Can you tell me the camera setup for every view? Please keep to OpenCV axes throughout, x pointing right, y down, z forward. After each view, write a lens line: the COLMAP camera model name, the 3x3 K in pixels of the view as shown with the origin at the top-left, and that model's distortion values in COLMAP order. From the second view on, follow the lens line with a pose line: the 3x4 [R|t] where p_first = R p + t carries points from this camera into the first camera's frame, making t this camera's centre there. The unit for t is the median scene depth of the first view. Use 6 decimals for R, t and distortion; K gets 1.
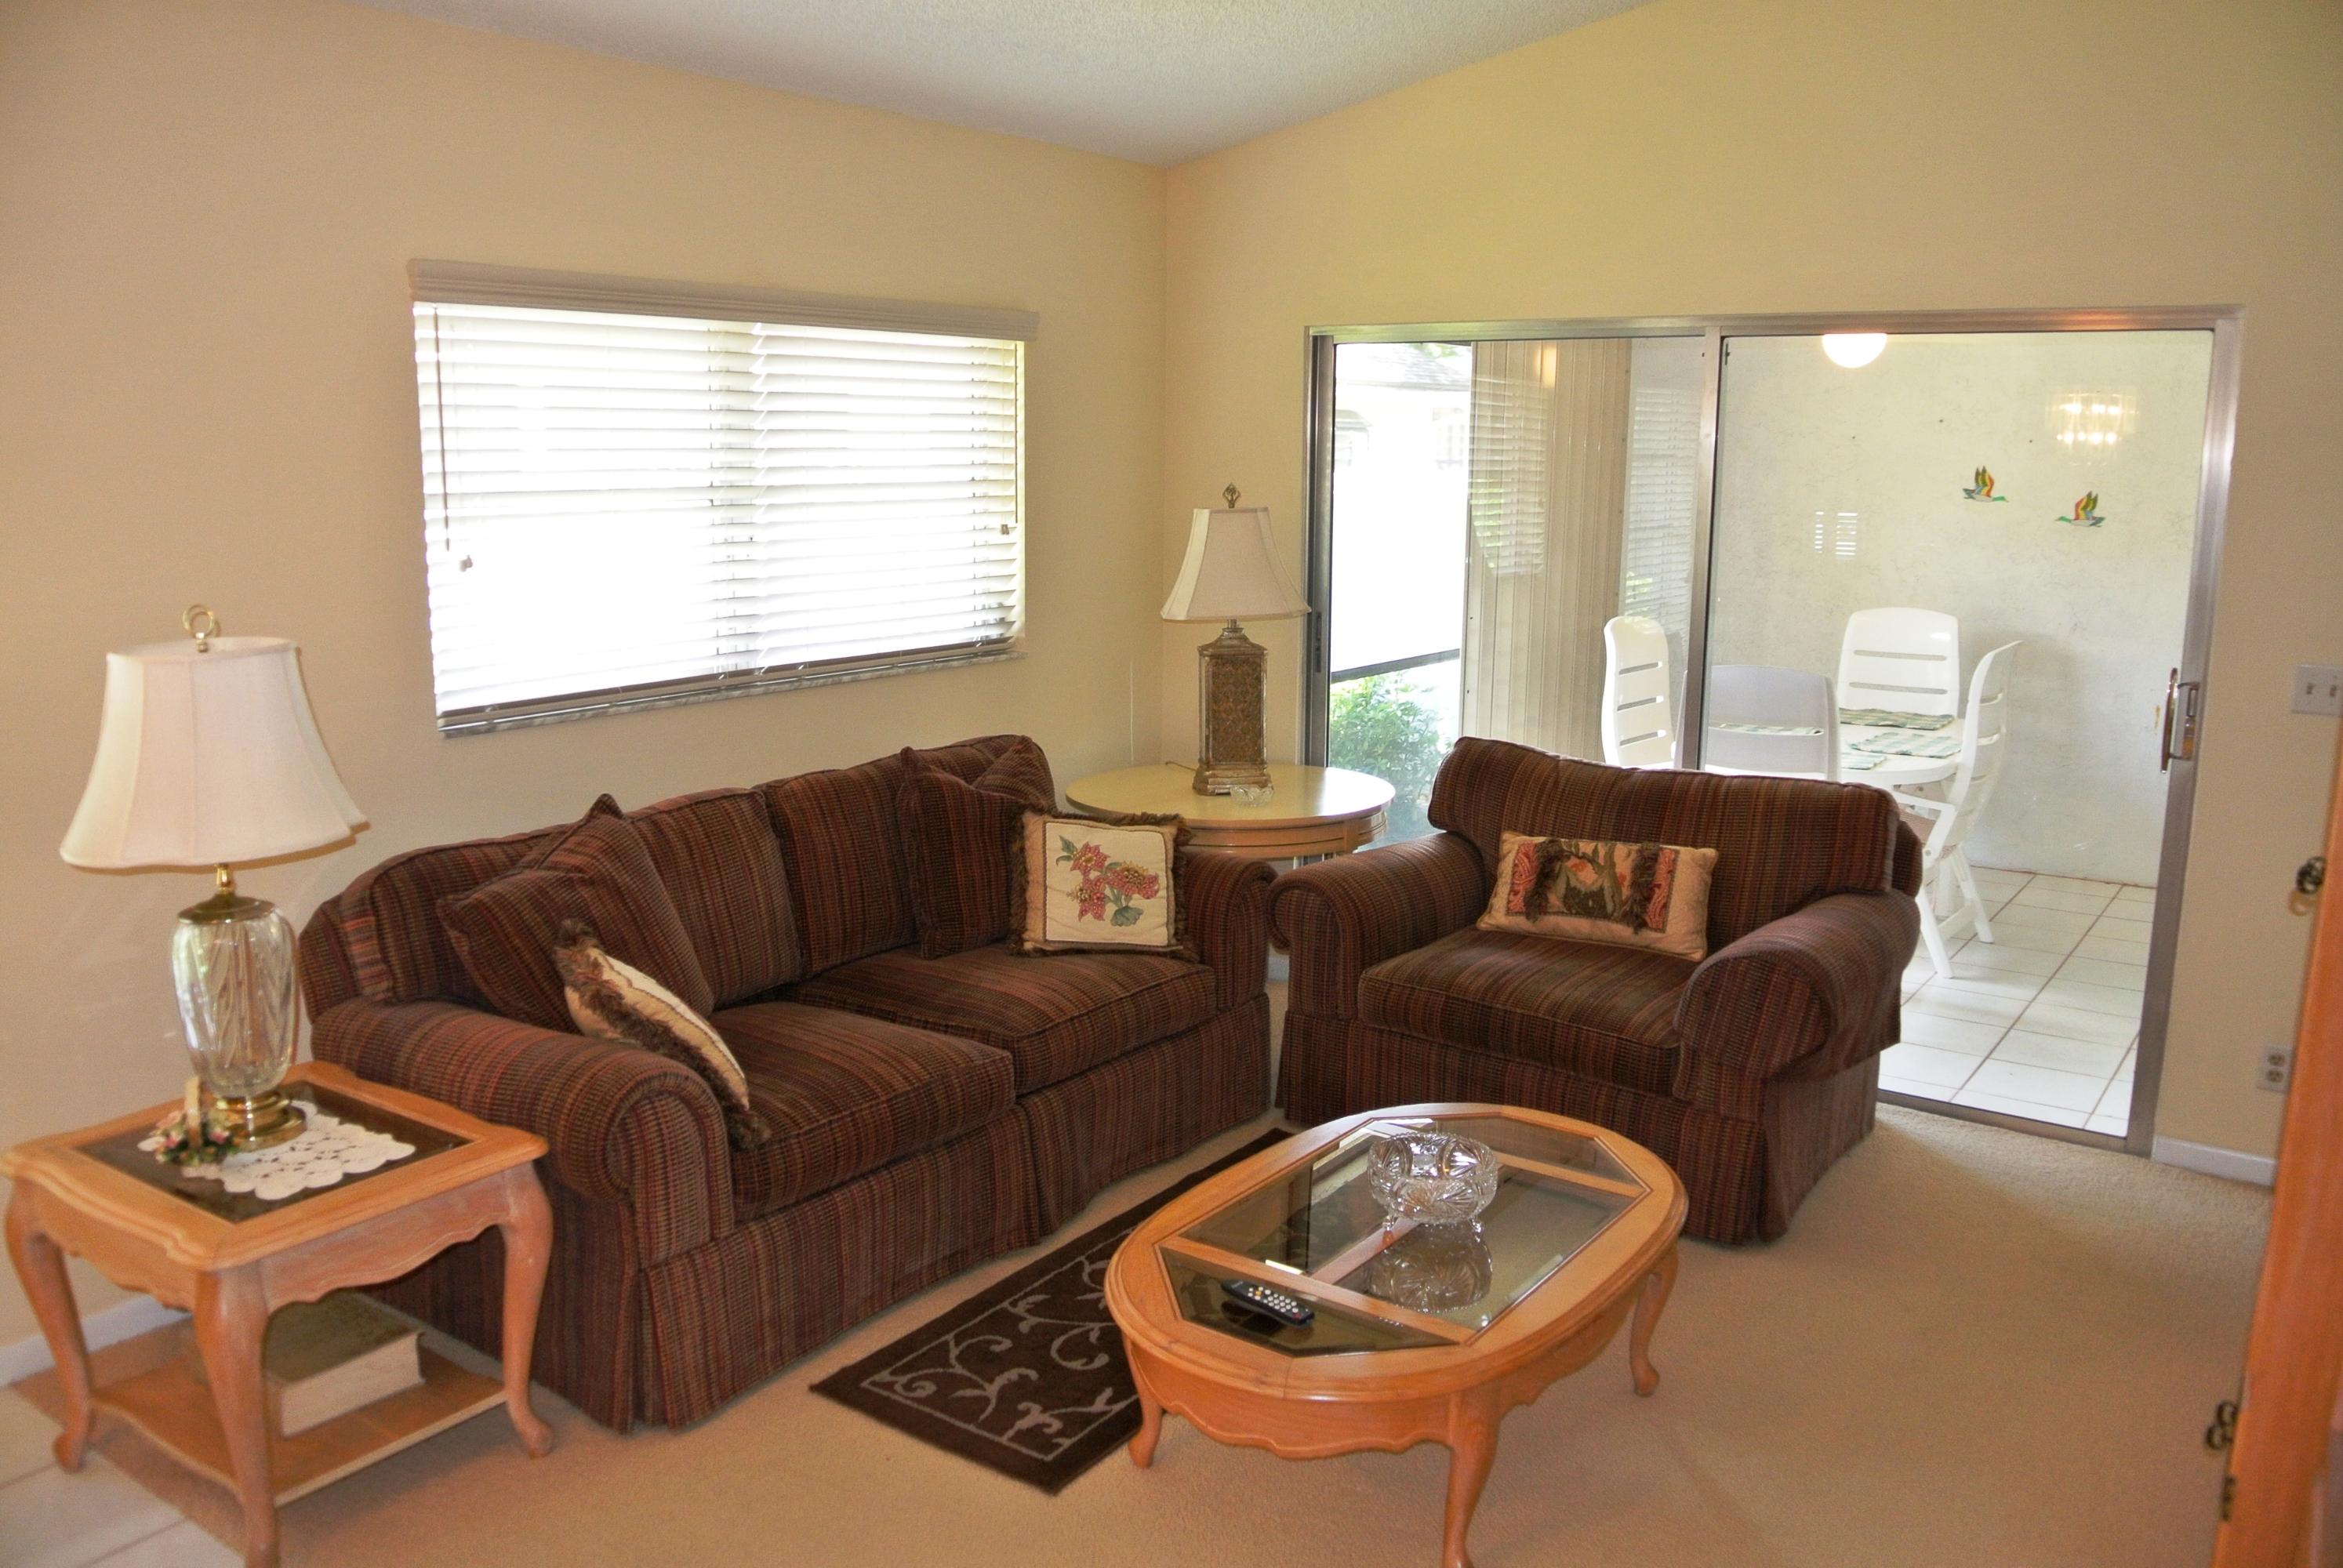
lens RADIAL K [[1816.2, 0, 1172.8], [0, 1816.2, 794.4], [0, 0, 1]] dist [-0.068744, 0.004264]
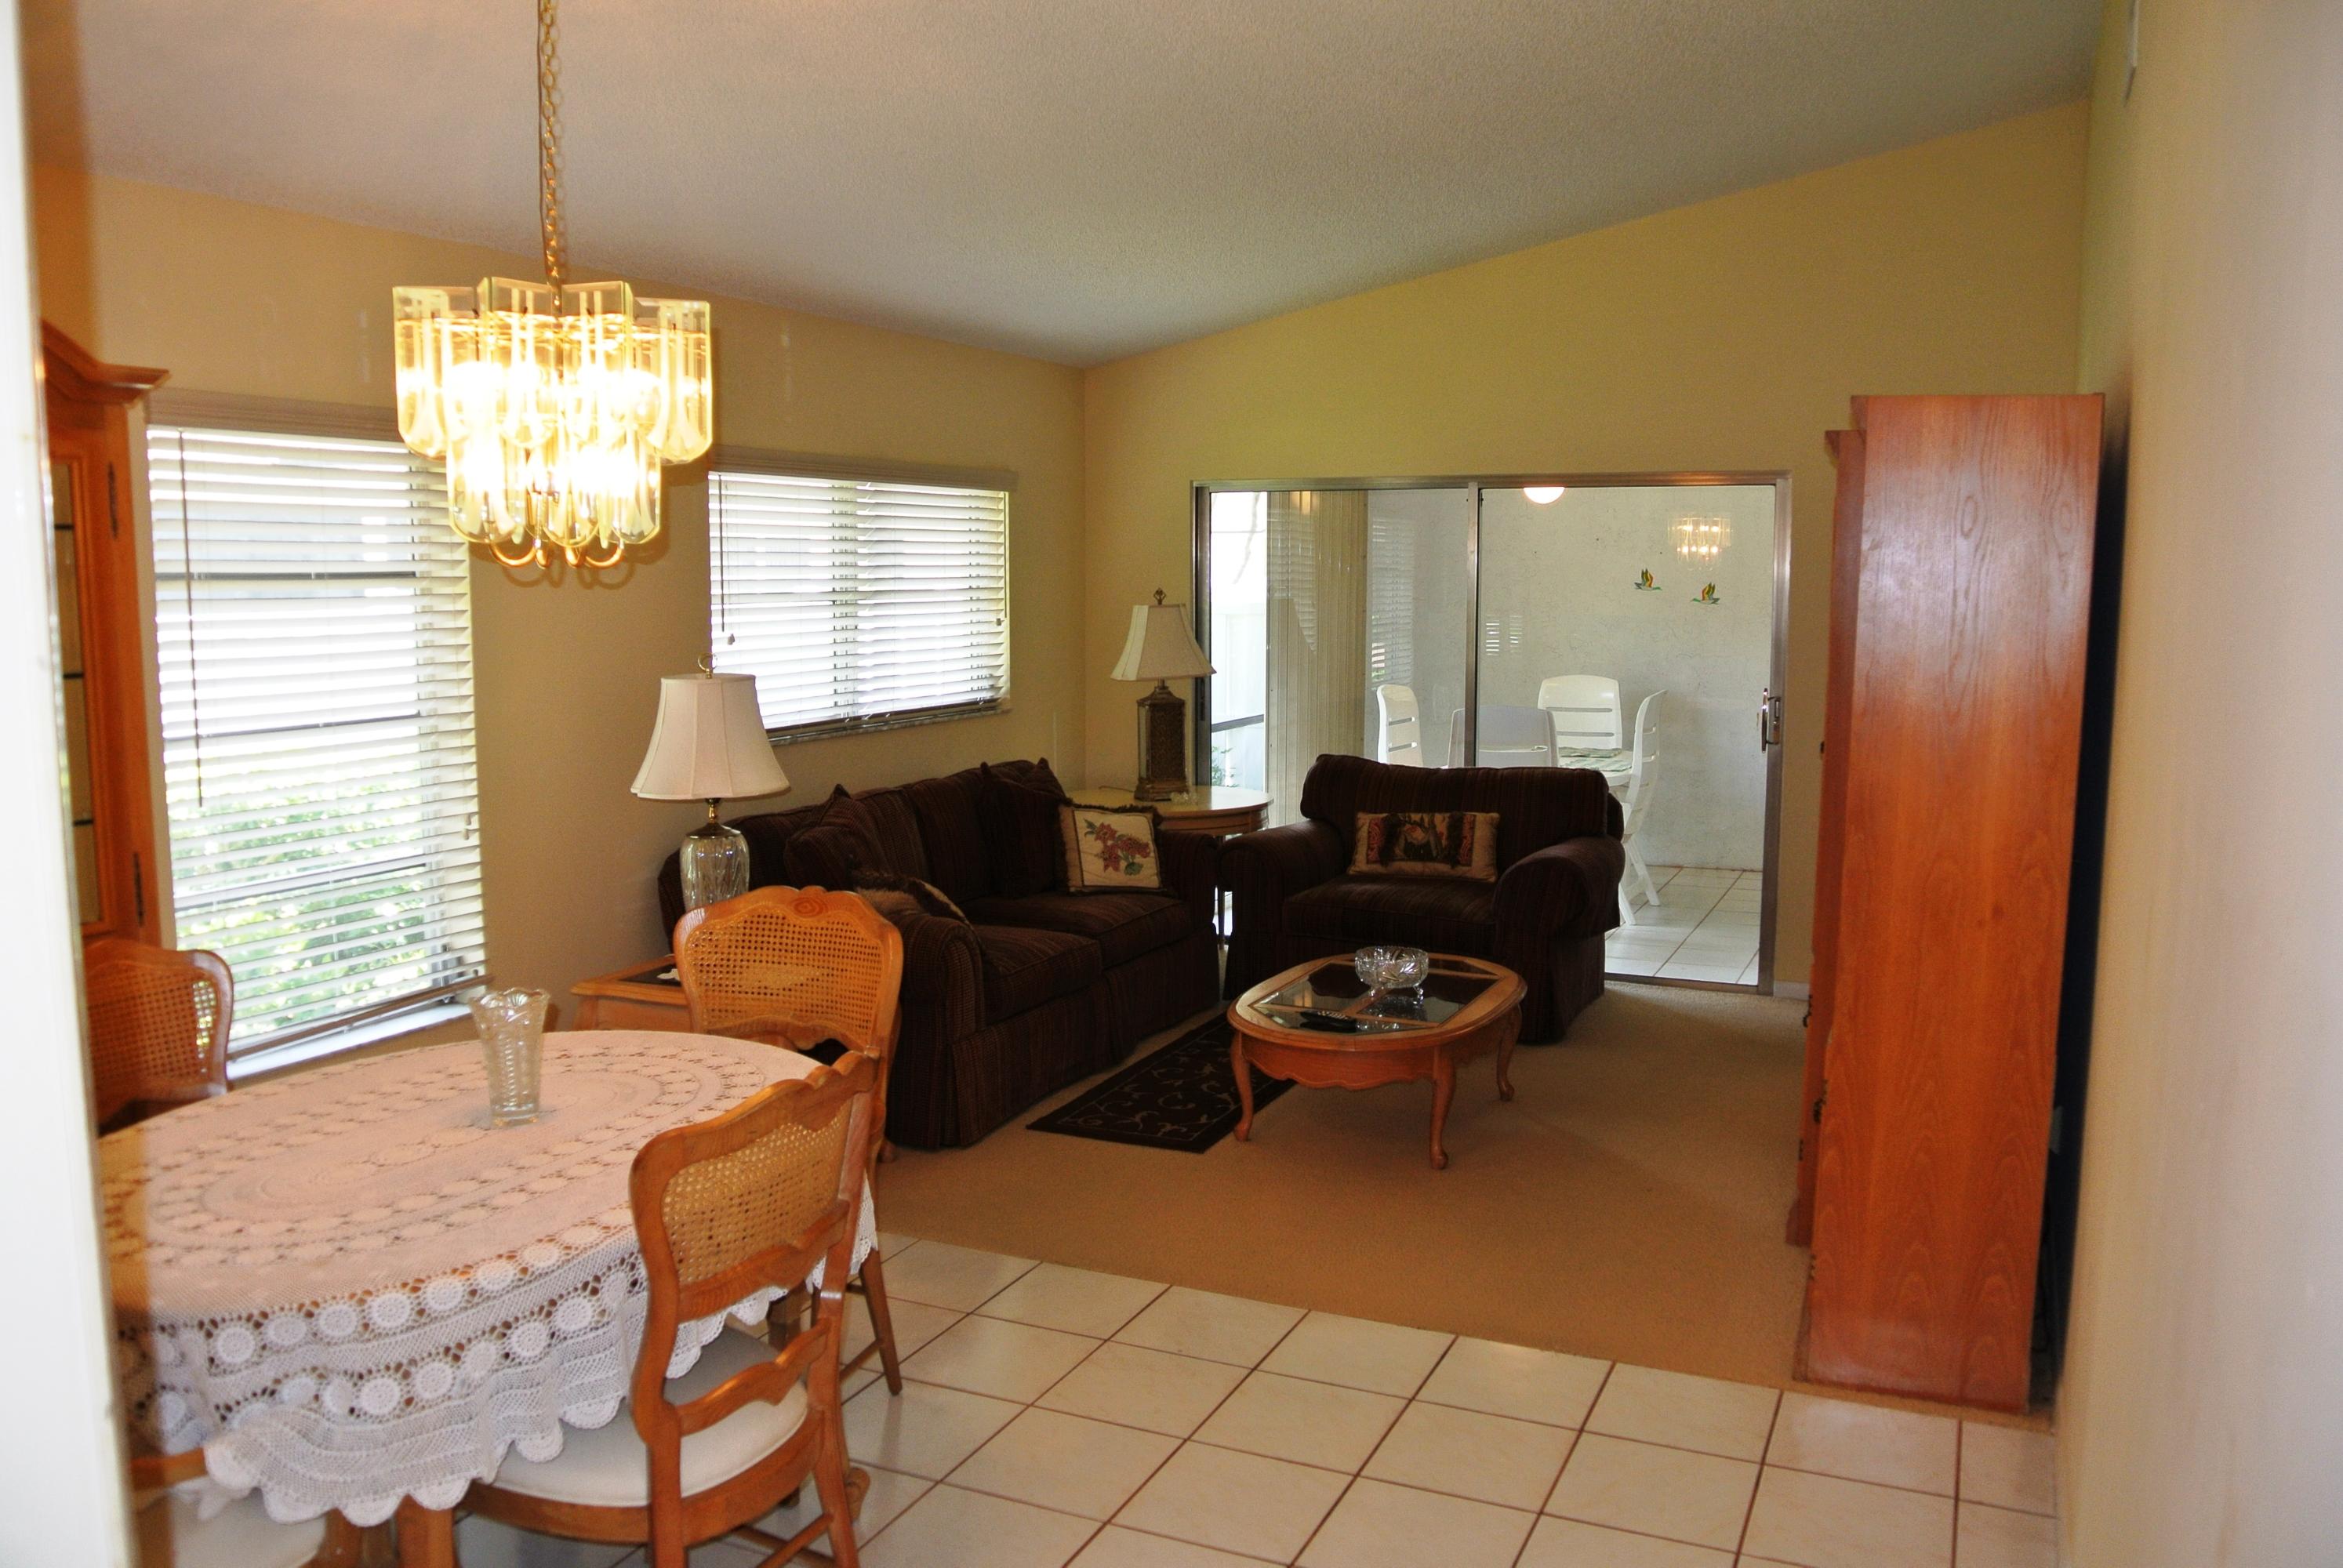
lens RADIAL K [[1816.2, 0, 1170.3], [0, 1816.2, 784.9], [0, 0, 1]] dist [-0.068744, 0.004264]
pose [[0.981603, -0.032572, 0.188133, -0.265479], [0.046158, 0.996597, -0.068290, 0.097732], [-0.185268, 0.075718, 0.979767, -0.474590]]
